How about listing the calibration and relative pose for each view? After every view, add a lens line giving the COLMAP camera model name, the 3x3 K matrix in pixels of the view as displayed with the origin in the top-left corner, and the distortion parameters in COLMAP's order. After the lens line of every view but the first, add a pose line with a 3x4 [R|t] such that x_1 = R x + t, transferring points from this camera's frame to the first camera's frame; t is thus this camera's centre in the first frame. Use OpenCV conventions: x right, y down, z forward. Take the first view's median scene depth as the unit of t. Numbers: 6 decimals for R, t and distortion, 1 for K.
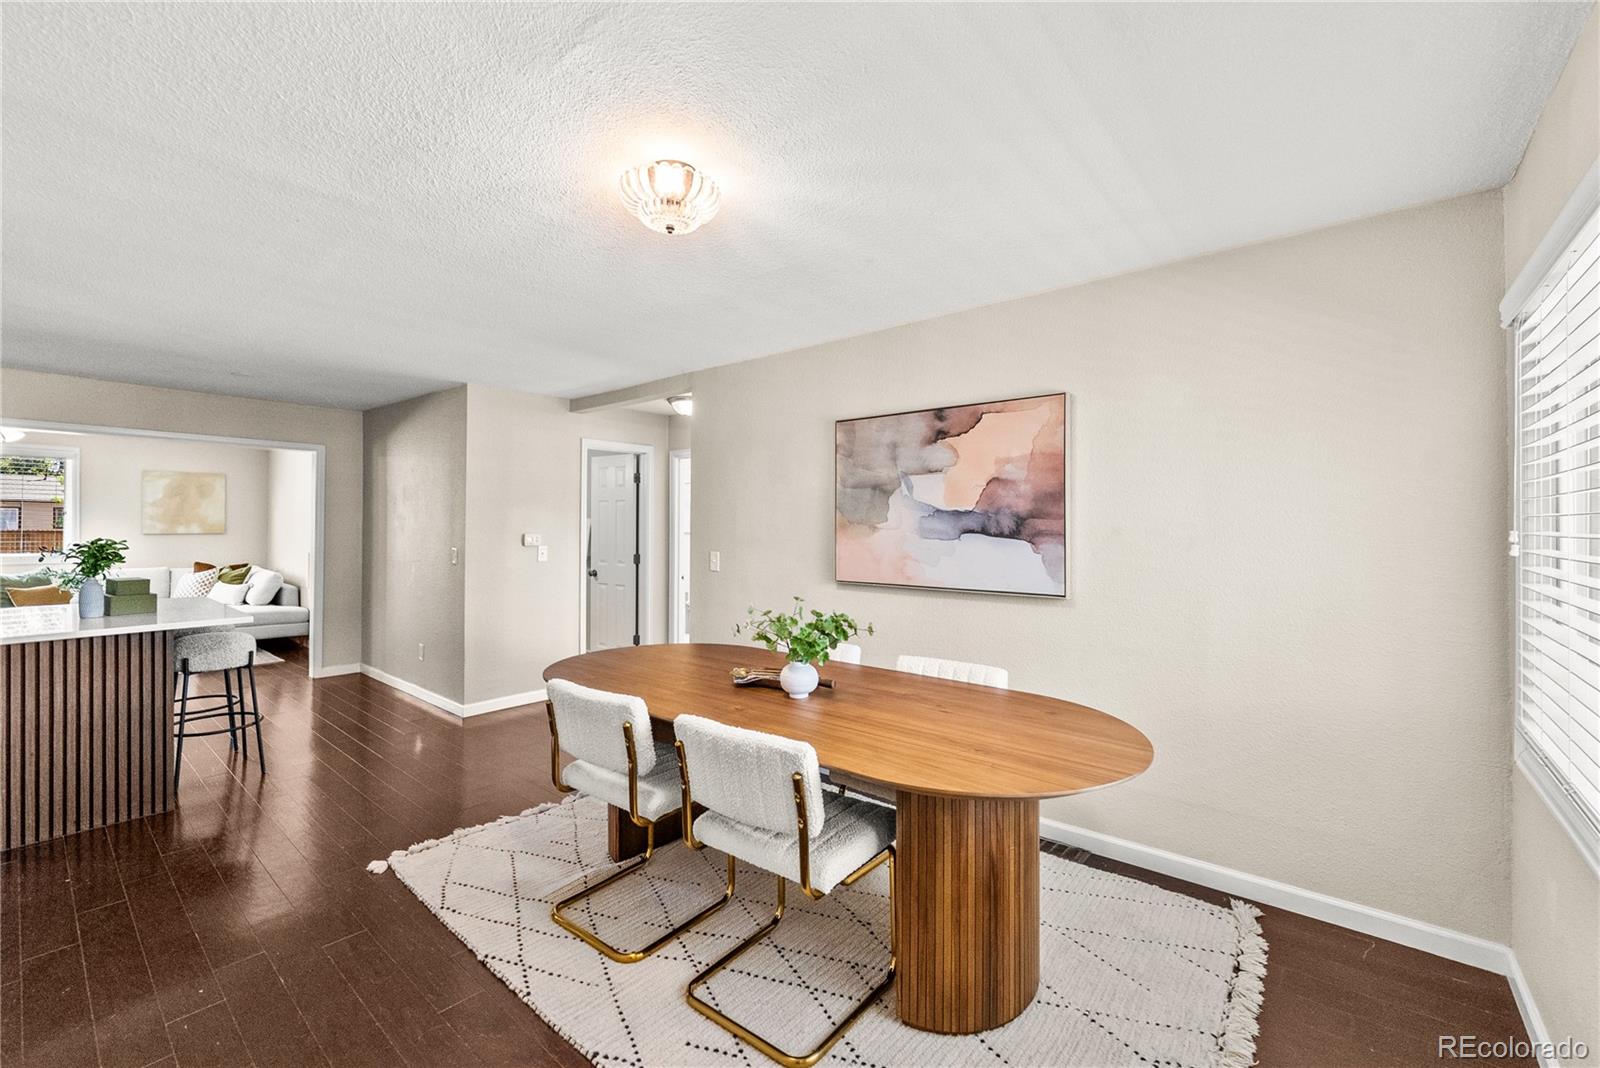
lens RADIAL K [[653.9, 0, 795.1], [0, 653.9, 519.9], [0, 0, 1]] dist [0.000807, -0.000693]
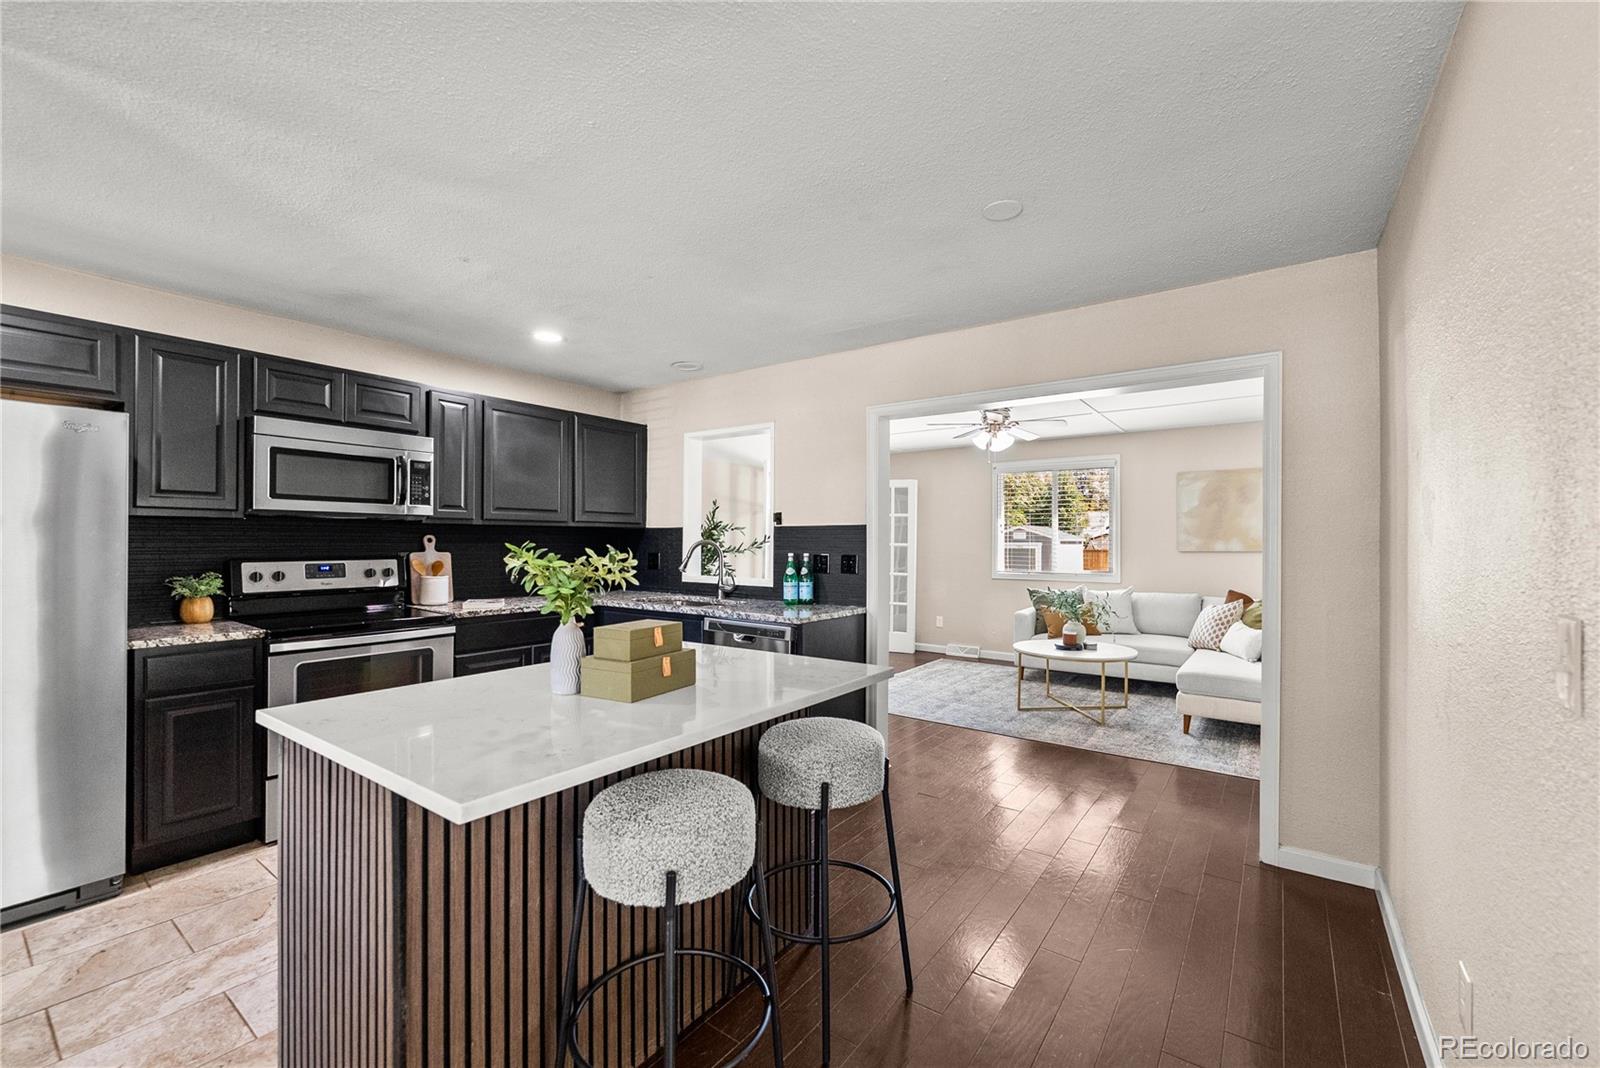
lens RADIAL K [[653.9, 0, 814.4], [0, 653.9, 545.2], [0, 0, 1]] dist [0.000807, -0.000693]
pose [[0.076471, -0.005055, -0.997059, -0.520433], [0.006490, 0.999968, -0.004572, 0.033621], [0.997051, -0.006121, 0.076502, 1.133073]]
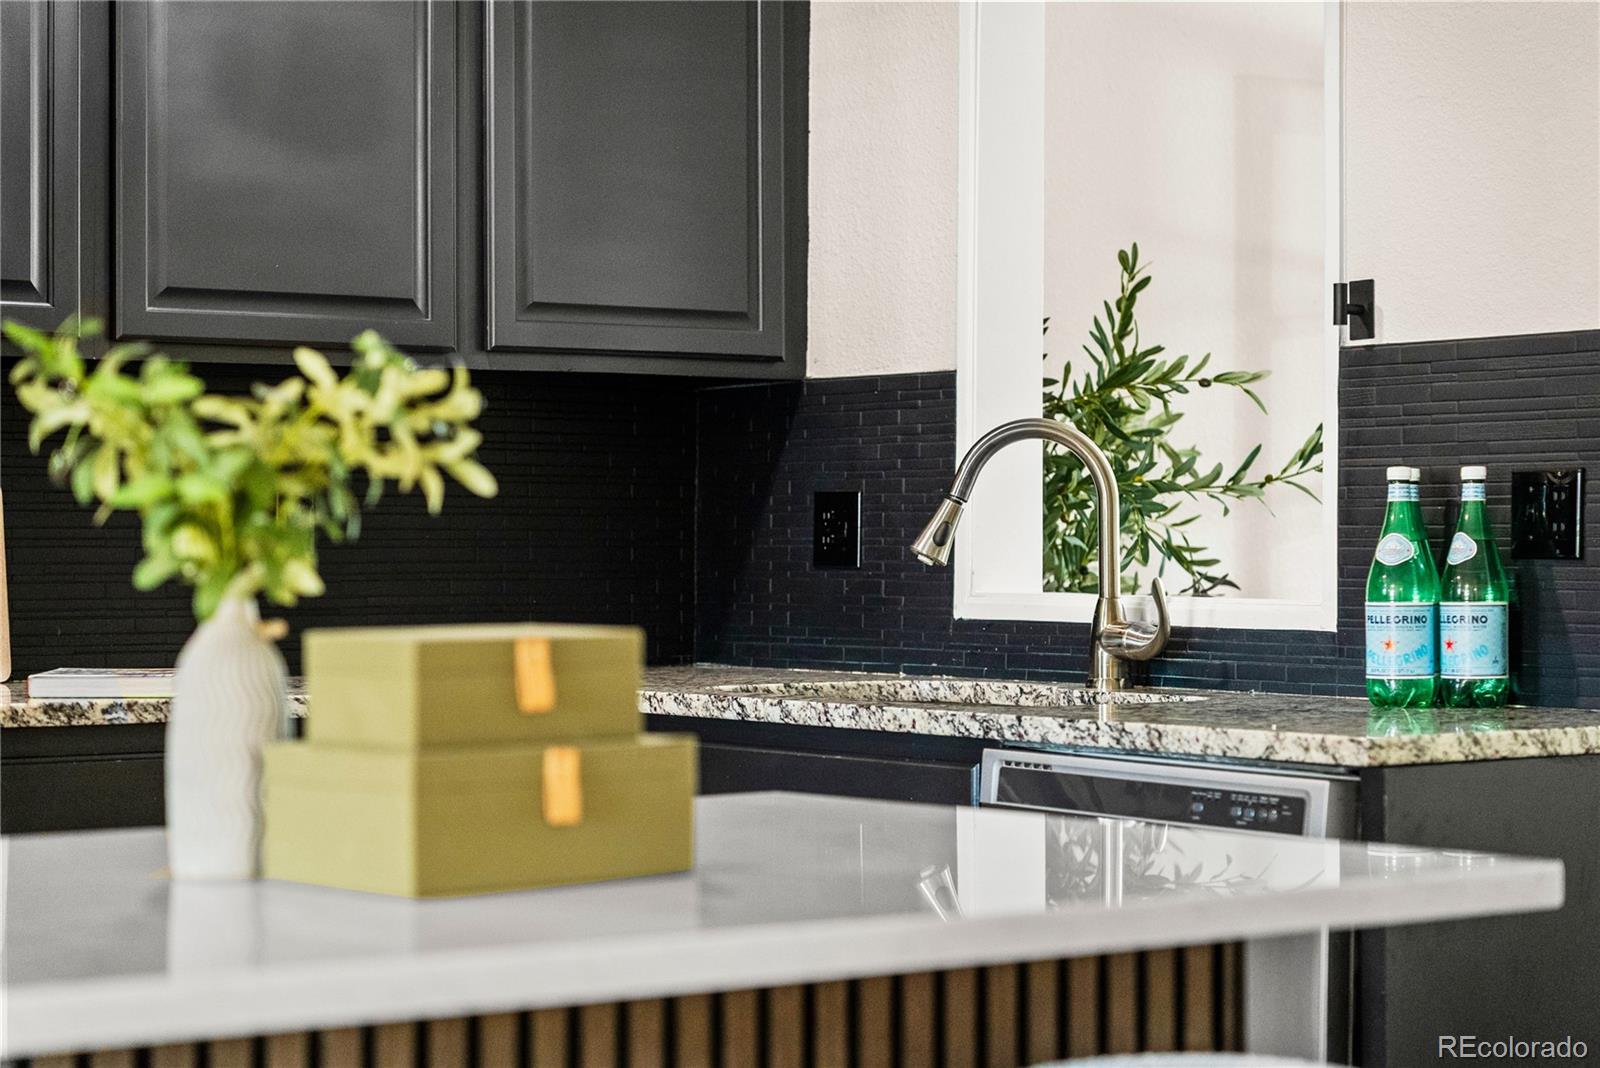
lens RADIAL K [[3479.0, 0, 802.1], [0, 3479.0, 530.9], [0, 0, 1]] dist [-0.052754, 0.000000]
pose [[-0.243111, -0.011461, -0.969931, -0.354756], [0.008362, 0.999868, -0.013910, 0.083556], [0.969962, -0.011493, -0.242984, 1.280594]]
